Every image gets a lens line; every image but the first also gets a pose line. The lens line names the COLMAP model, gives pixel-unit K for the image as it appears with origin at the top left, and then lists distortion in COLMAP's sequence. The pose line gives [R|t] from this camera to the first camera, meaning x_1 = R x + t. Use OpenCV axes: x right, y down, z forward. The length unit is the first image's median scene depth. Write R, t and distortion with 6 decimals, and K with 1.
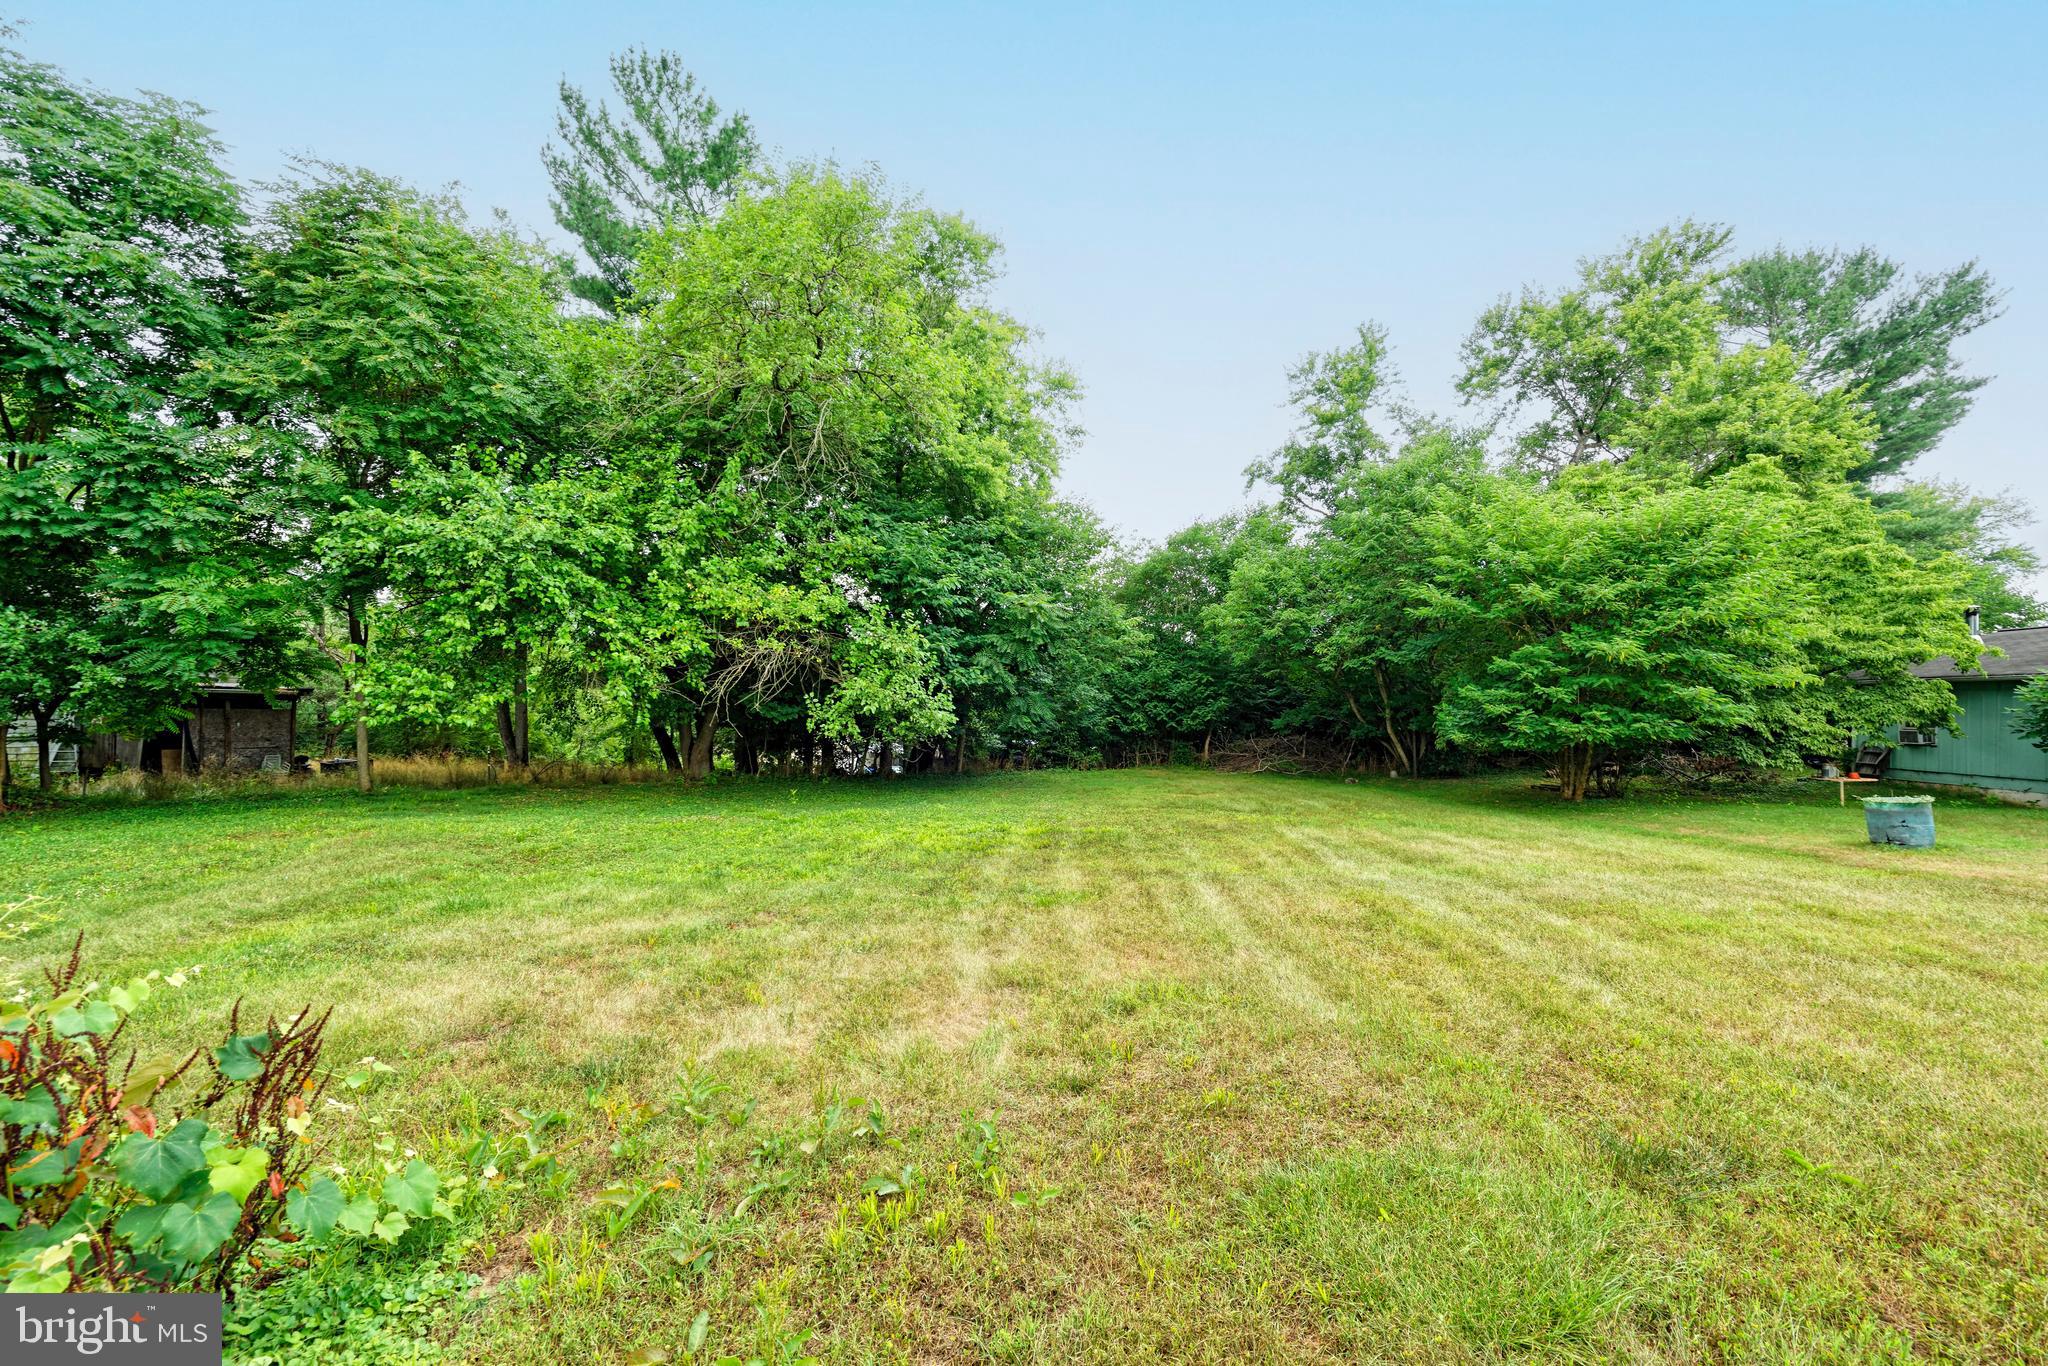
lens RADIAL K [[822.2, 0, 1031.1], [0, 822.2, 709.6], [0, 0, 1]] dist [-0.012725, -0.000614]
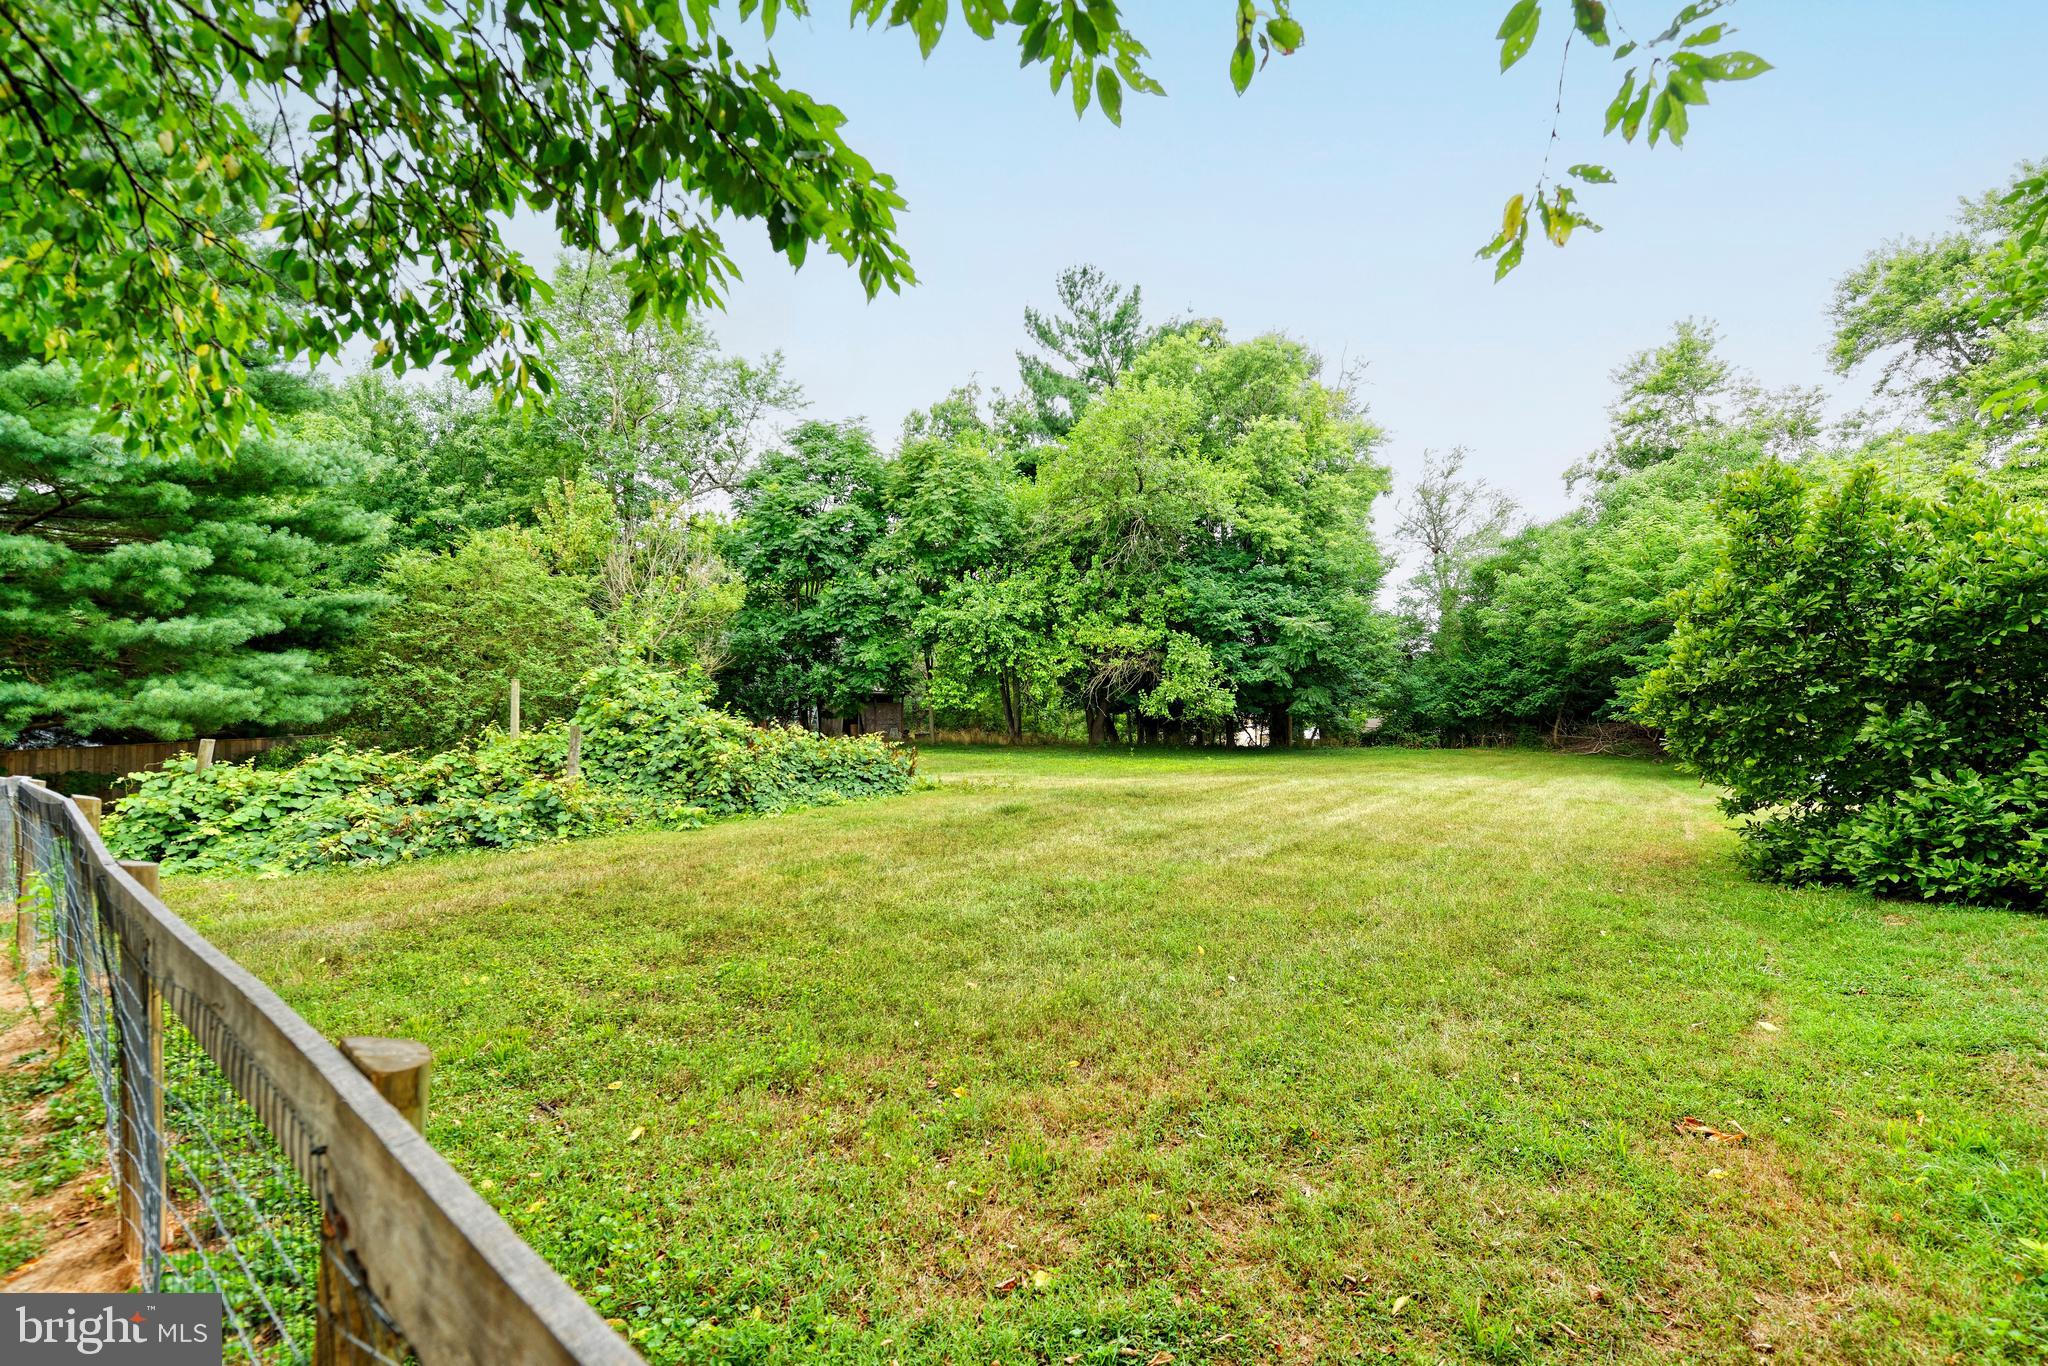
lens RADIAL K [[822.2, 0, 1022.2], [0, 822.2, 692.4], [0, 0, 1]] dist [-0.012725, -0.000614]
pose [[0.831990, -0.015209, -0.554583, 0.469995], [0.010550, 0.999877, -0.011594, 0.001943], [0.554691, 0.003795, 0.832048, -0.535845]]
